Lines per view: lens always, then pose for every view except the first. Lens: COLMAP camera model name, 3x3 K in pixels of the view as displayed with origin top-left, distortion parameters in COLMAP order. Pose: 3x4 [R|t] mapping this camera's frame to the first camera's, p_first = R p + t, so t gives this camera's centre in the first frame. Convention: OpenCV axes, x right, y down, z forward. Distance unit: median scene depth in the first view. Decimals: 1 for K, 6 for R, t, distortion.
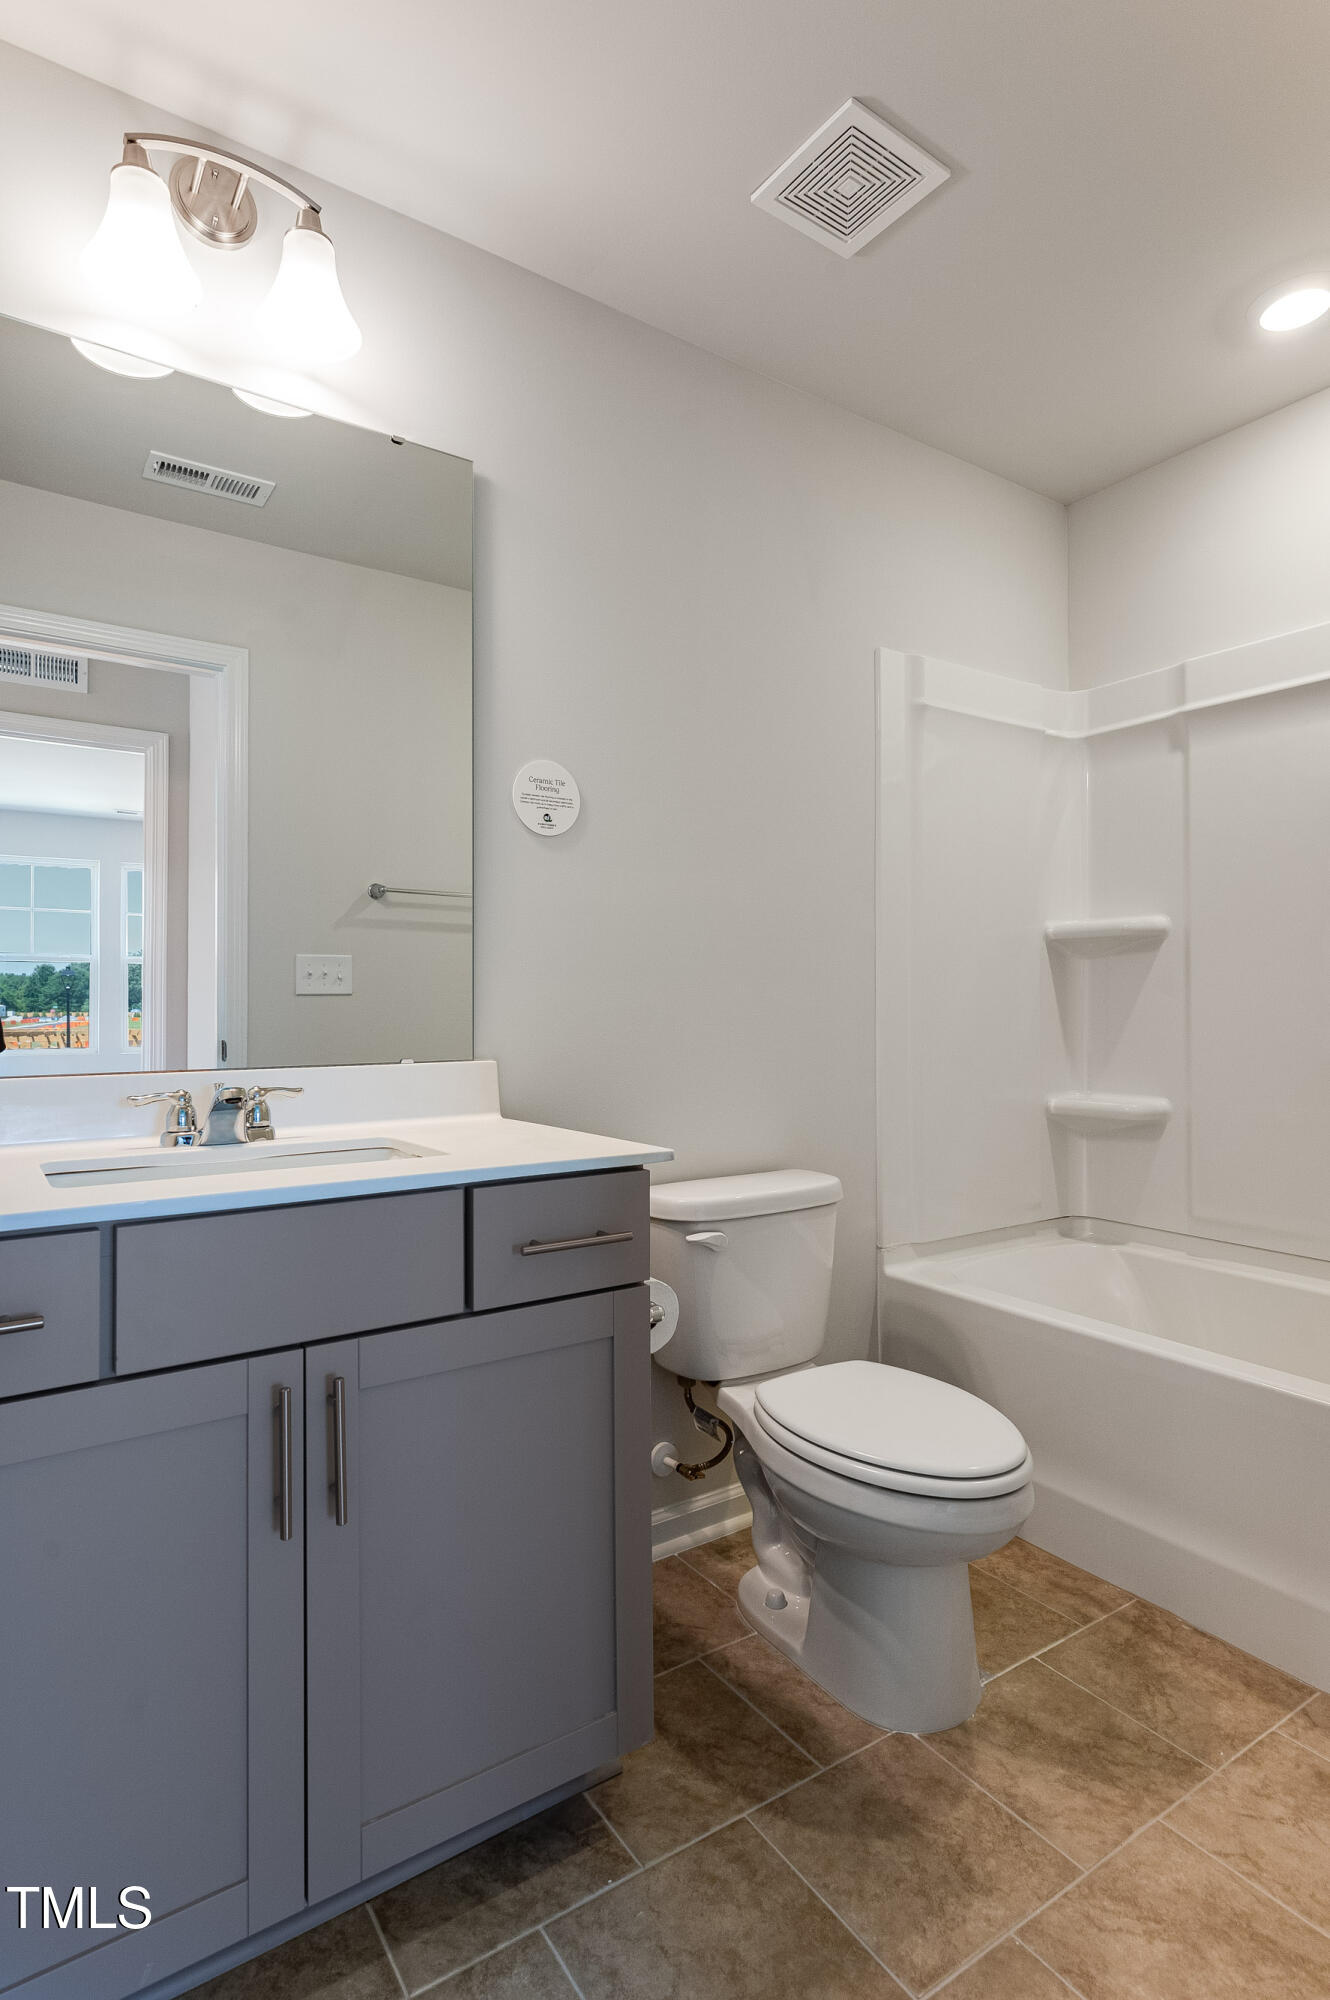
lens RADIAL K [[1042.1, 0, 667.4], [0, 1042.1, 1003.3], [0, 0, 1]] dist [-0.003043, -0.001210]
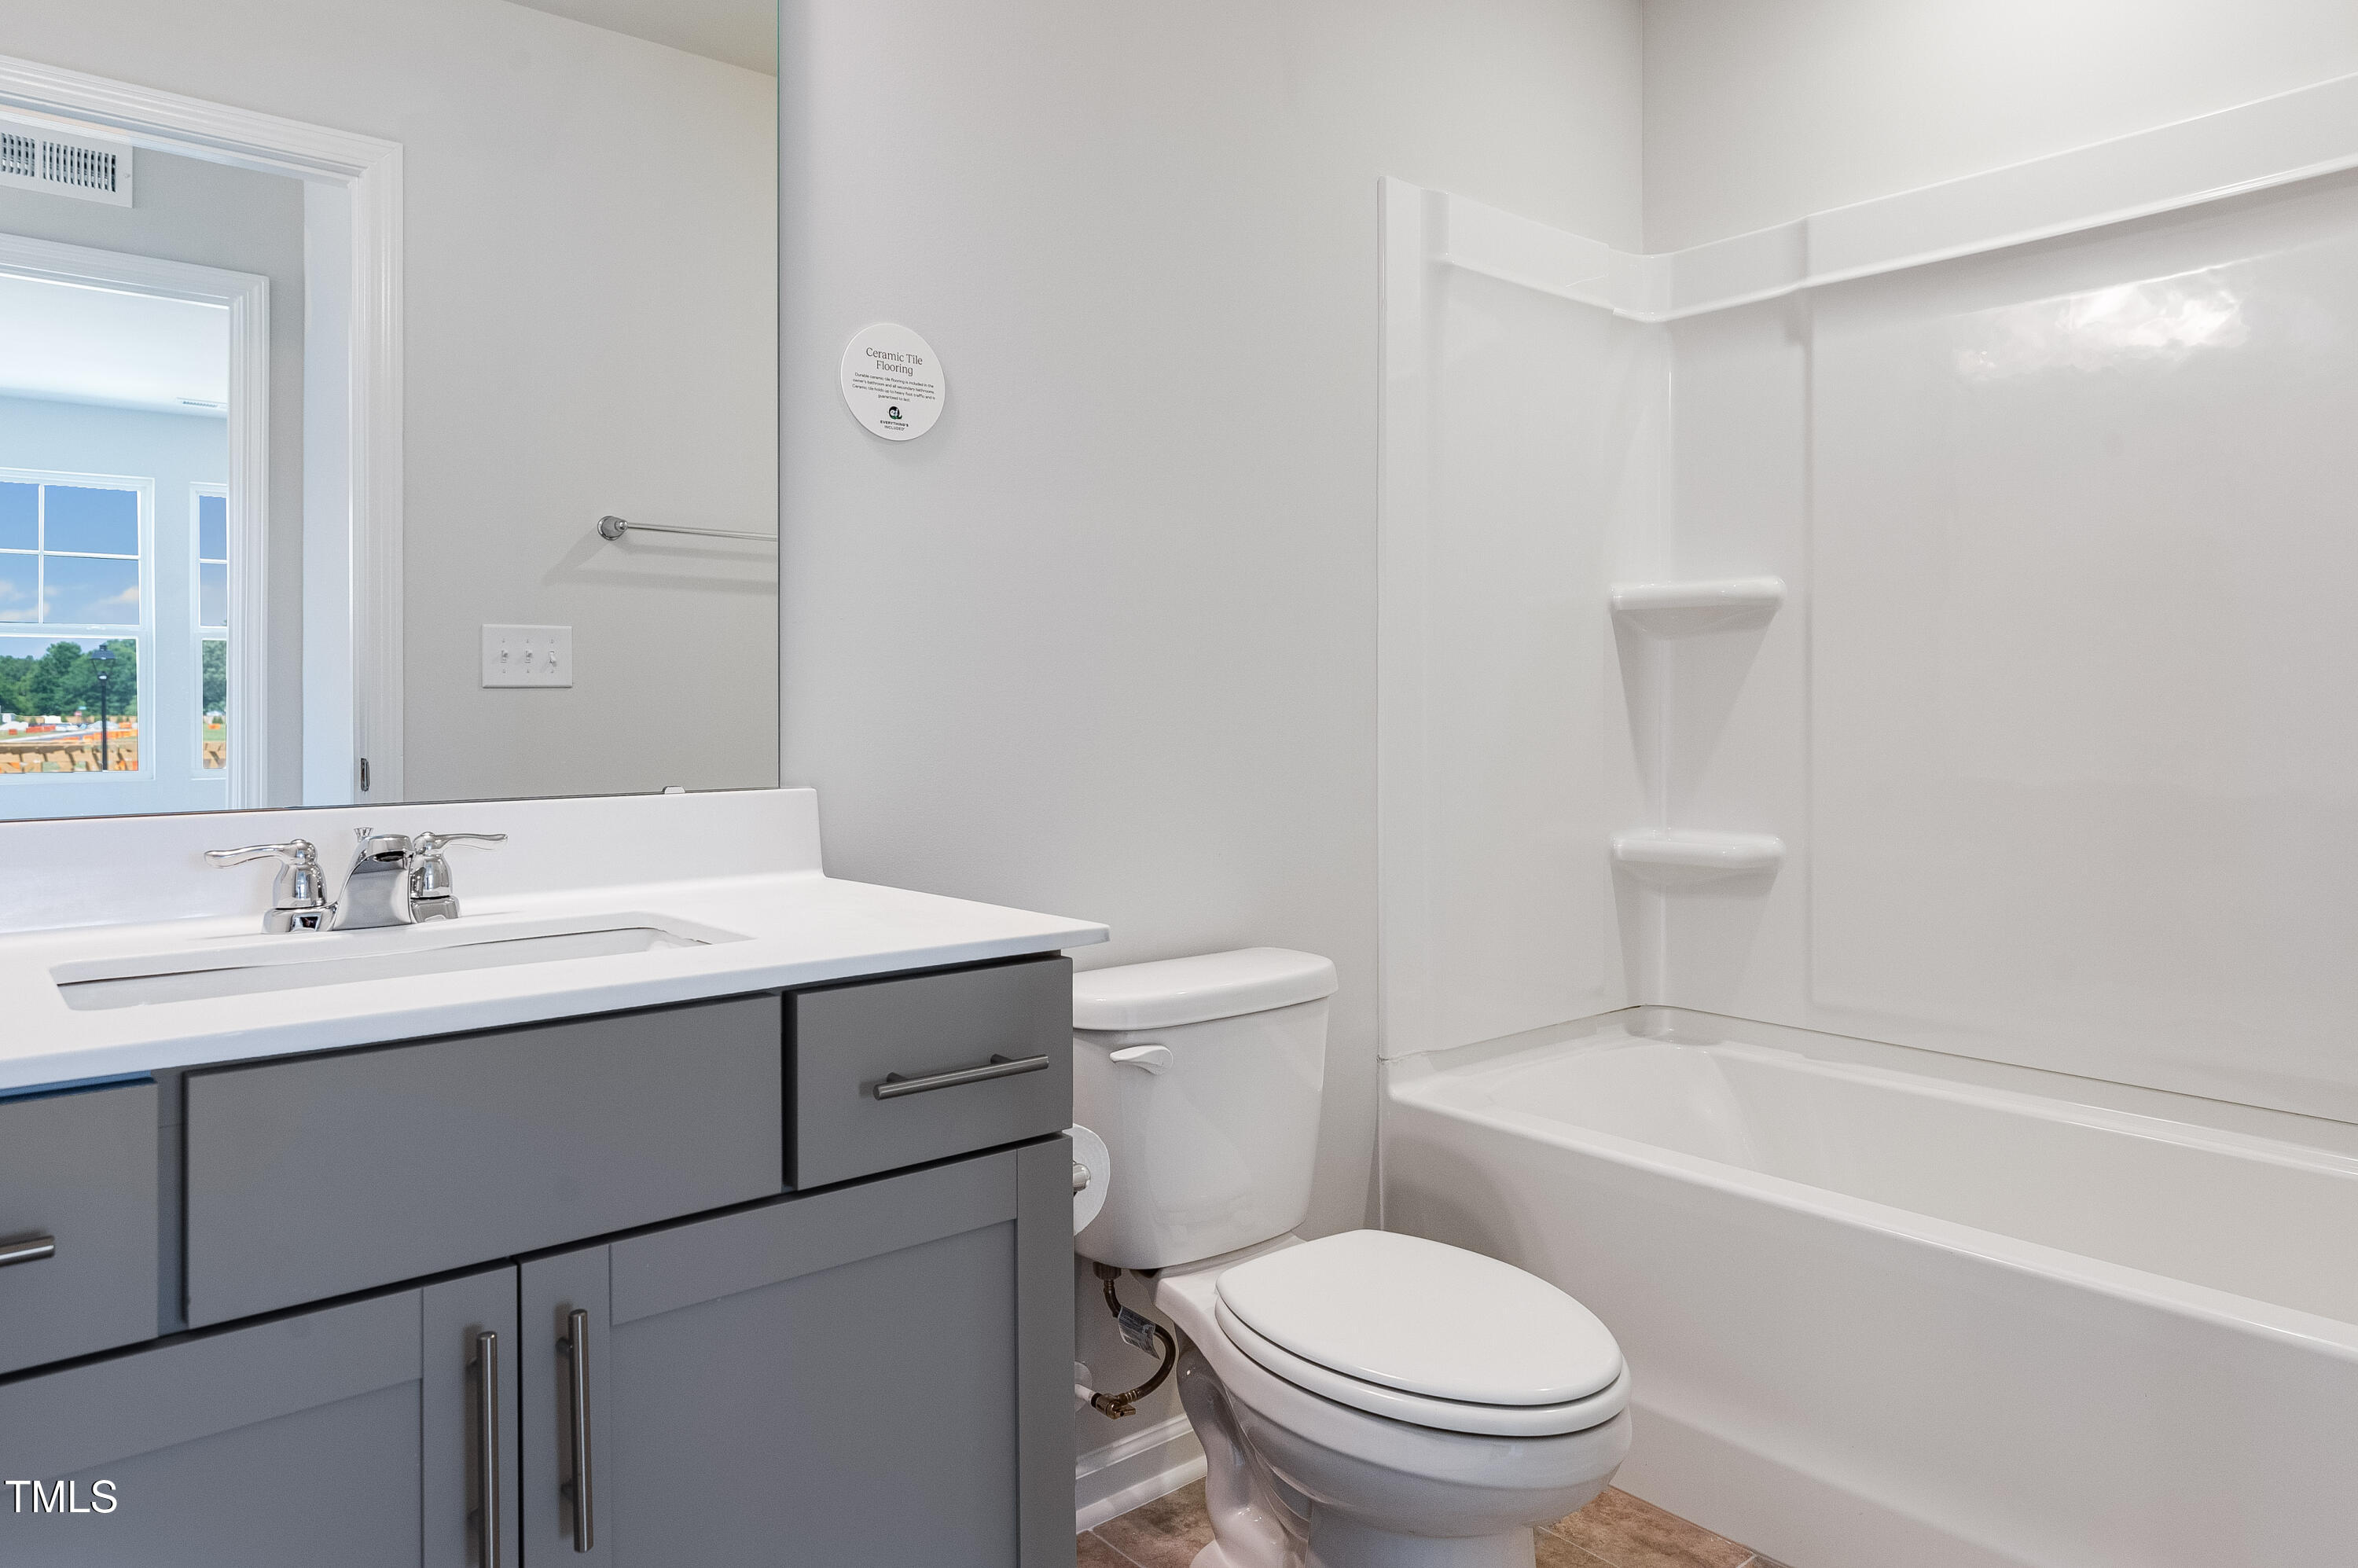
lens RADIAL K [[1436.6, 0, 1165.5], [0, 1436.6, 722.2], [0, 0, 1]] dist [-0.003895, -0.002236]
pose [[0.993490, 0.000272, 0.113923, -0.048298], [-0.001554, 0.999936, 0.011162, 0.003682], [-0.113913, -0.011267, 0.993427, 0.090192]]
